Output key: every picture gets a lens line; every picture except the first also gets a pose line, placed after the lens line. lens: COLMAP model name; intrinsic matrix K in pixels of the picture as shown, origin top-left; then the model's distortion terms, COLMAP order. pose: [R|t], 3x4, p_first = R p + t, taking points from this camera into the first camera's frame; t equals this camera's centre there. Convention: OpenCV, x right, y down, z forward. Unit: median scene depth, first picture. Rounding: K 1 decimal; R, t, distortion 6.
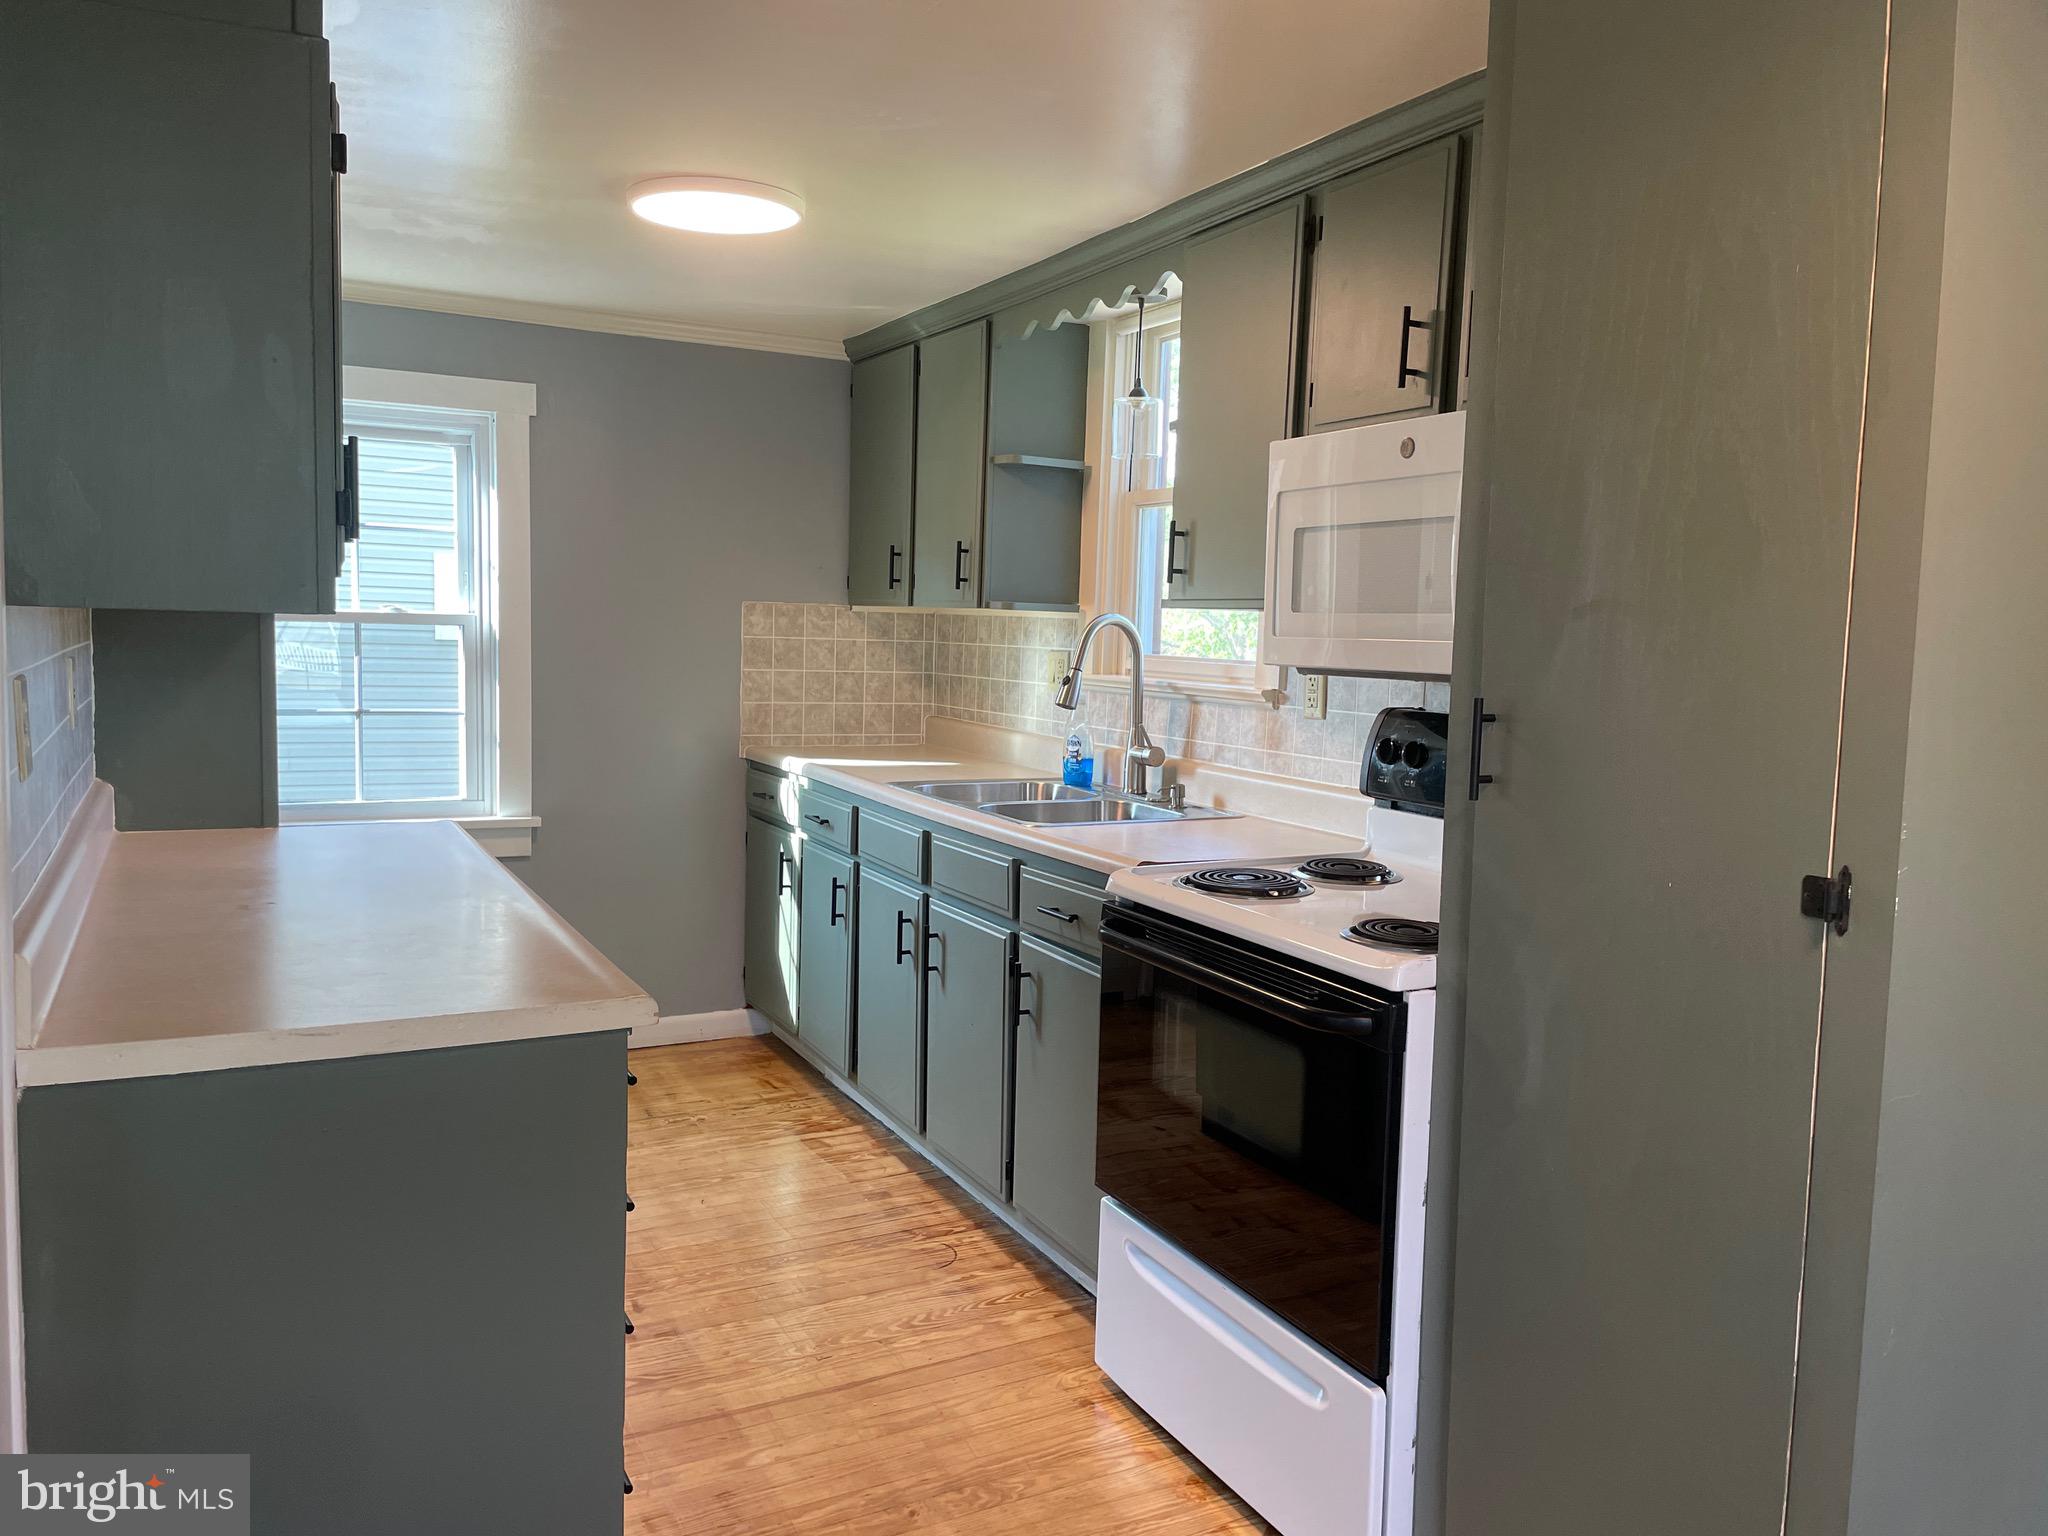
lens RADIAL K [[1562.9, 0, 1015.1], [0, 1562.9, 760.8], [0, 0, 1]] dist [0.087037, -0.143551]
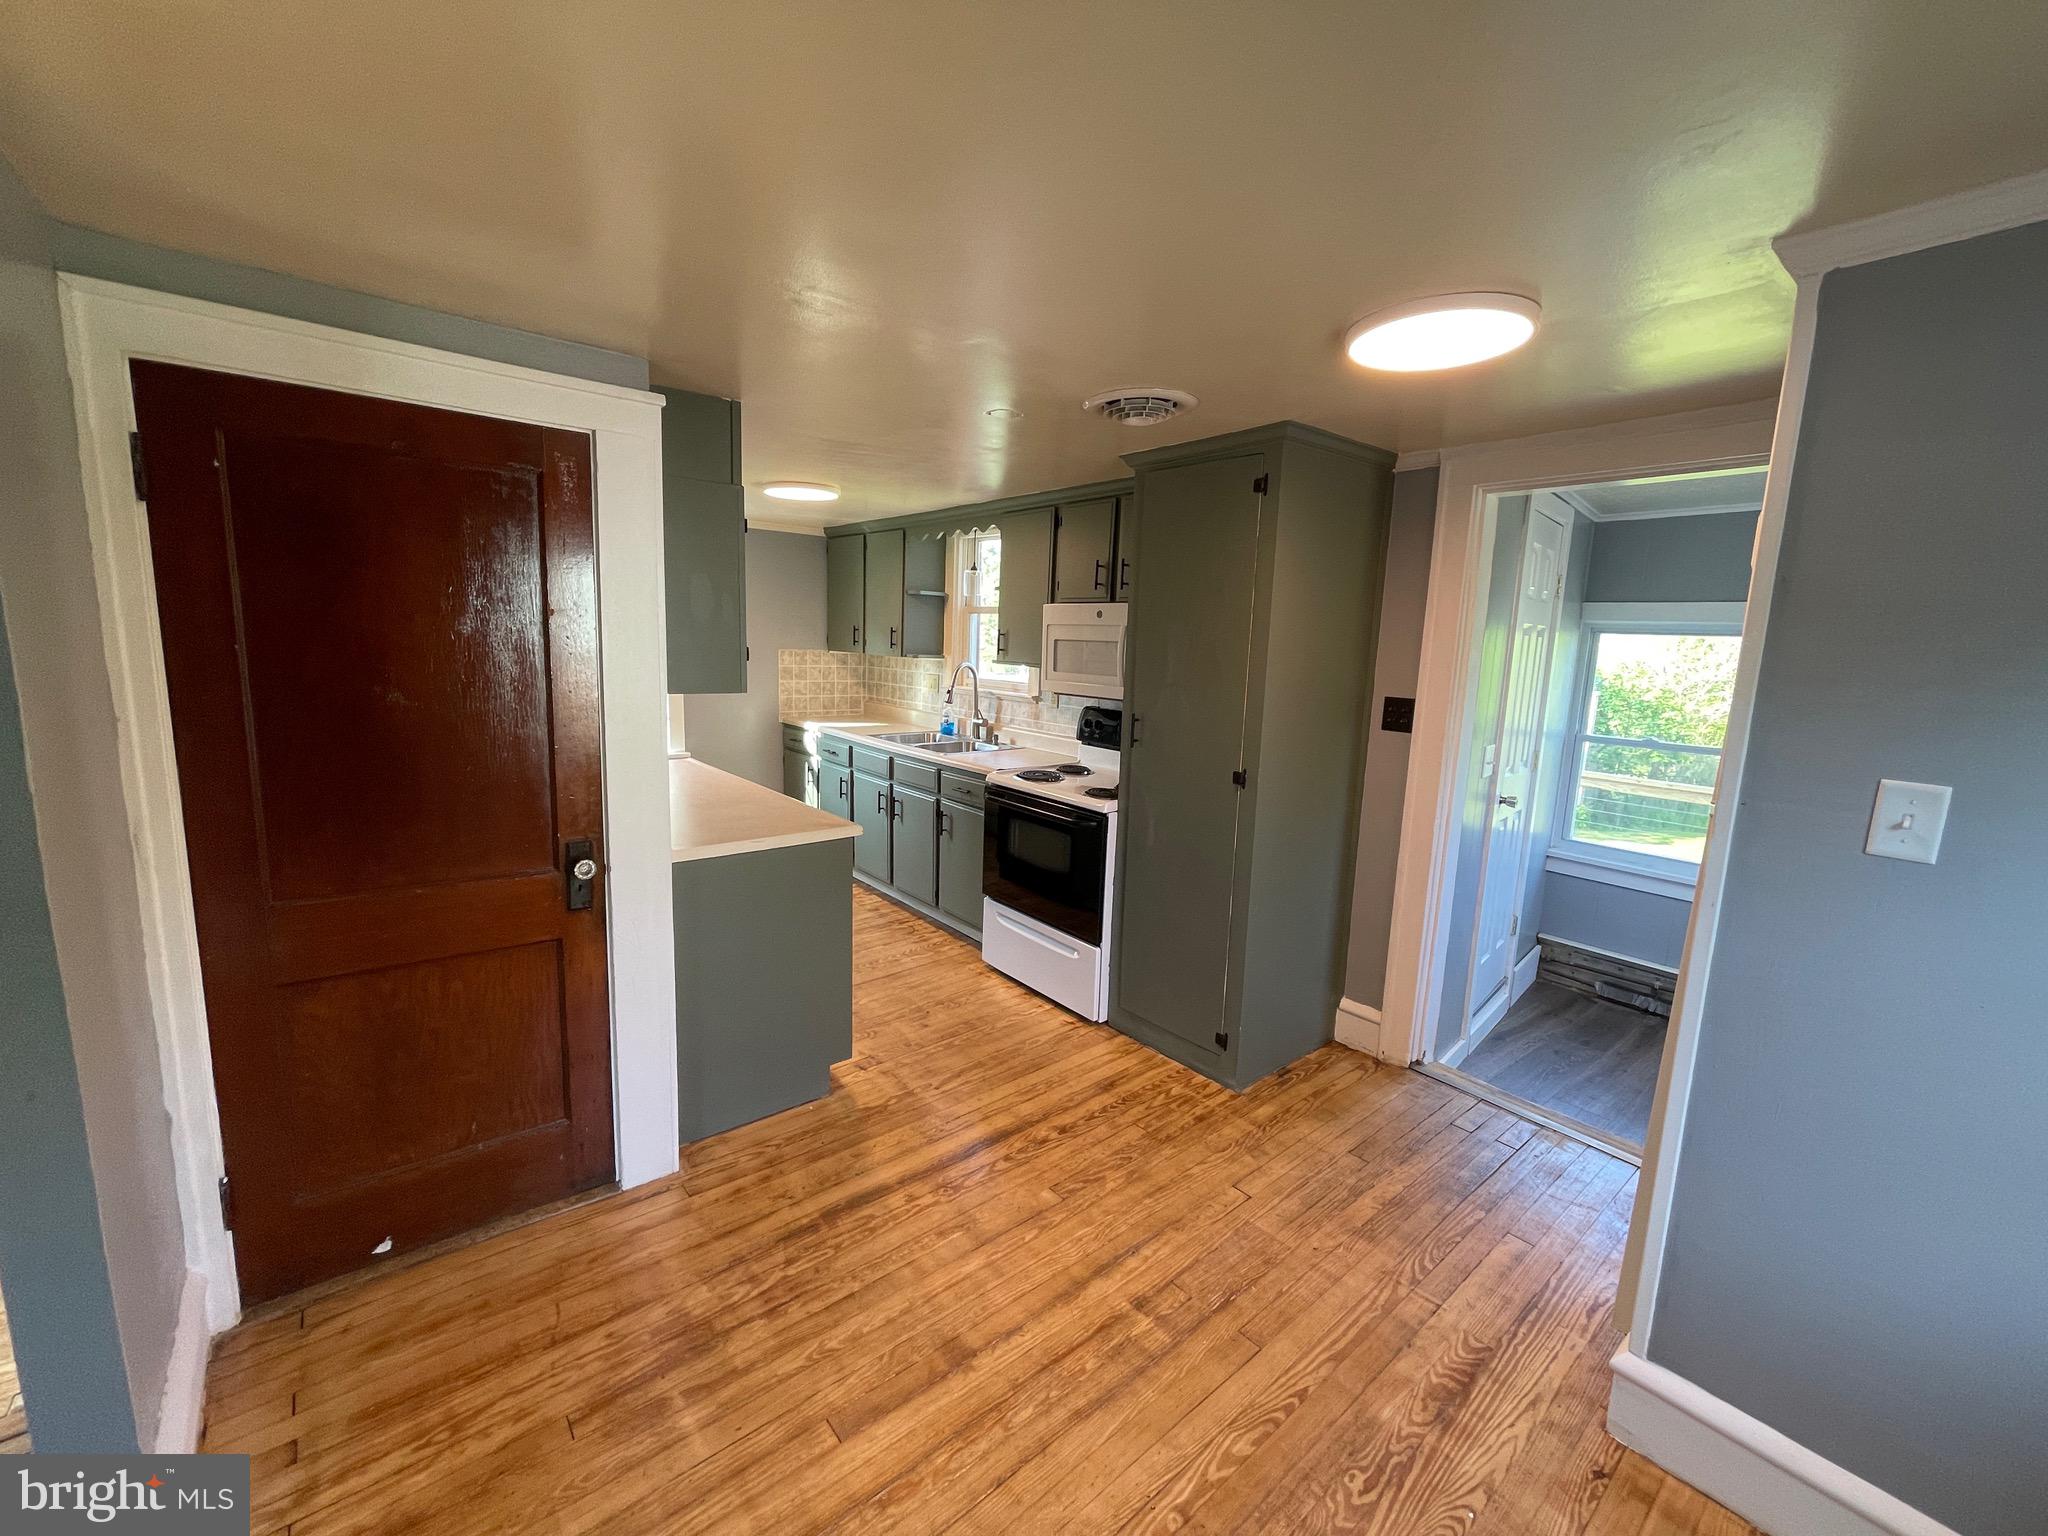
lens RADIAL K [[823.4, 0, 1024.0], [0, 823.4, 768.0], [0, 0, 1]] dist [-0.005743, 0.000892]
pose [[0.976139, -0.030243, 0.215029, -0.135224], [0.013714, 0.996863, 0.077952, -0.033735], [-0.216712, -0.073143, 0.973492, -0.262352]]
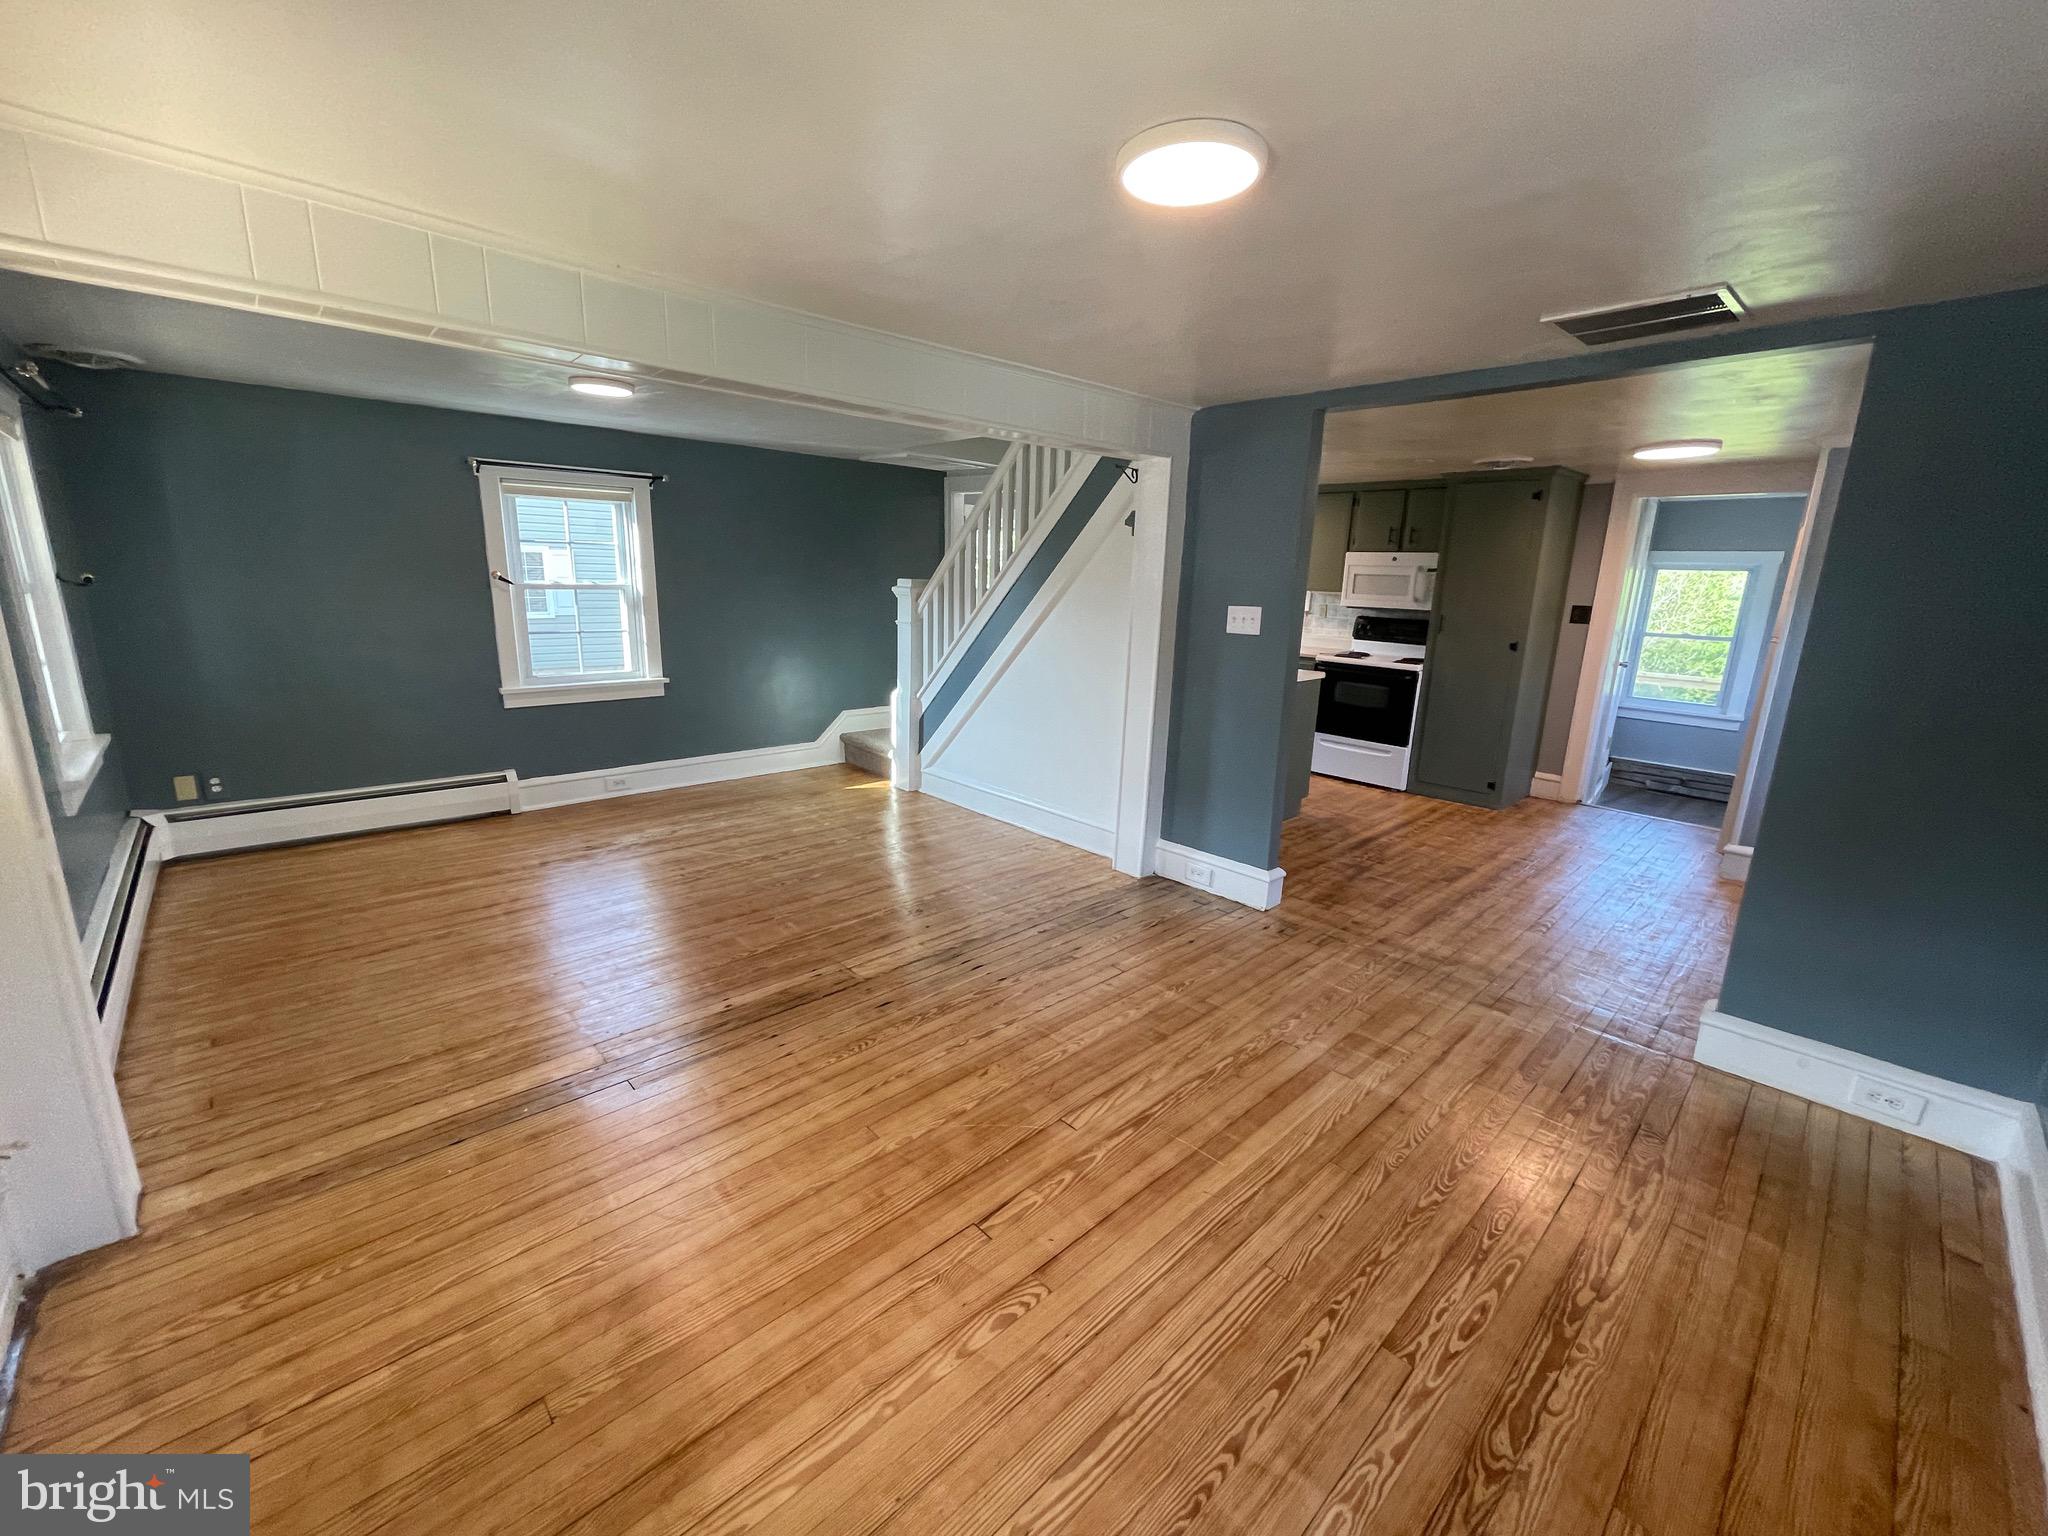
lens RADIAL K [[823.4, 0, 1024.0], [0, 823.4, 768.0], [0, 0, 1]] dist [-0.005743, 0.000892]
pose [[0.960310, -0.064987, 0.271260, -1.070119], [0.022399, 0.987307, 0.157239, 0.002262], [-0.278035, -0.144922, 0.949576, -0.775754]]
